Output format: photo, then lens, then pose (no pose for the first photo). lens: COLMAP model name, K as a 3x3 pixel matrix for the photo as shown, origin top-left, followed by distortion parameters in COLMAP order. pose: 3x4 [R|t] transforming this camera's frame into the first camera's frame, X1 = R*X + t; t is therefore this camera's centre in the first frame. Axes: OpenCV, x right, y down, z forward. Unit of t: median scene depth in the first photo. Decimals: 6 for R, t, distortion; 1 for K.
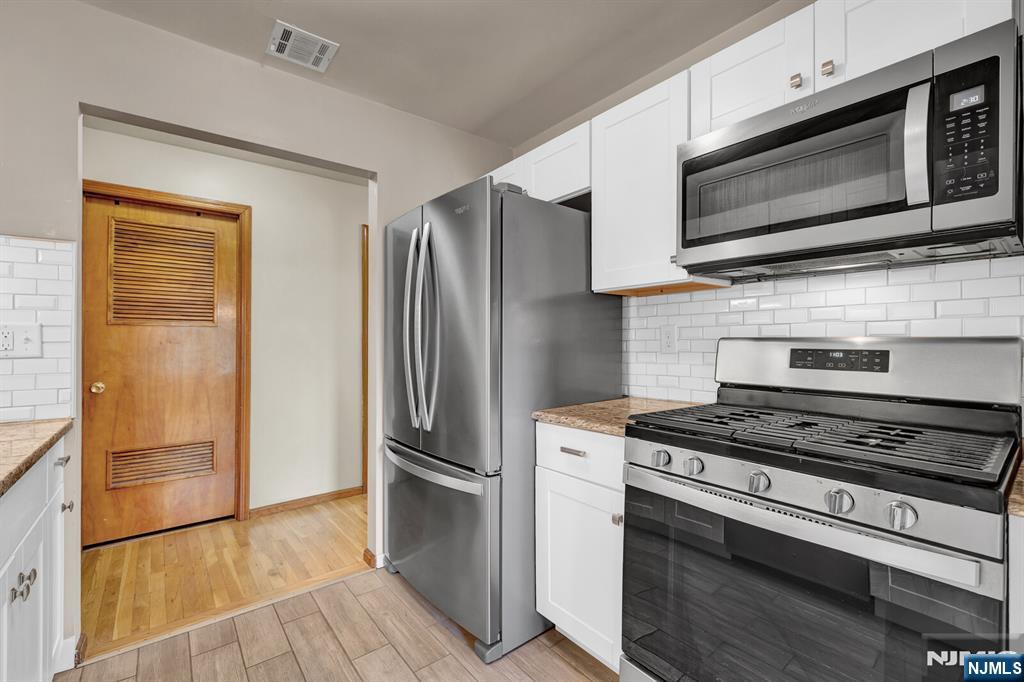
lens RADIAL K [[440.8, 0, 512.0], [0, 440.8, 342.1], [0, 0, 1]] dist [-0.001019, 0.000986]
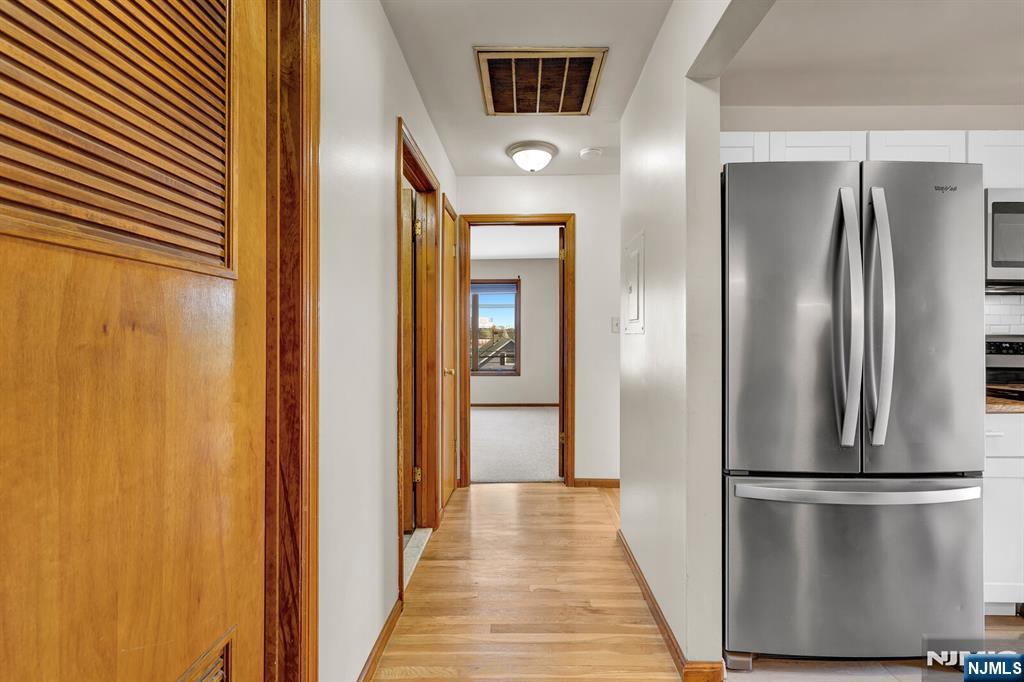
lens RADIAL K [[440.8, 0, 512.0], [0, 440.8, 334.4], [0, 0, 1]] dist [-0.001019, 0.000986]
pose [[0.636978, 0.005841, 0.770860, -1.654245], [-0.011183, 0.999936, 0.001664, 0.006250], [-0.770801, -0.009680, 0.637003, 1.340530]]
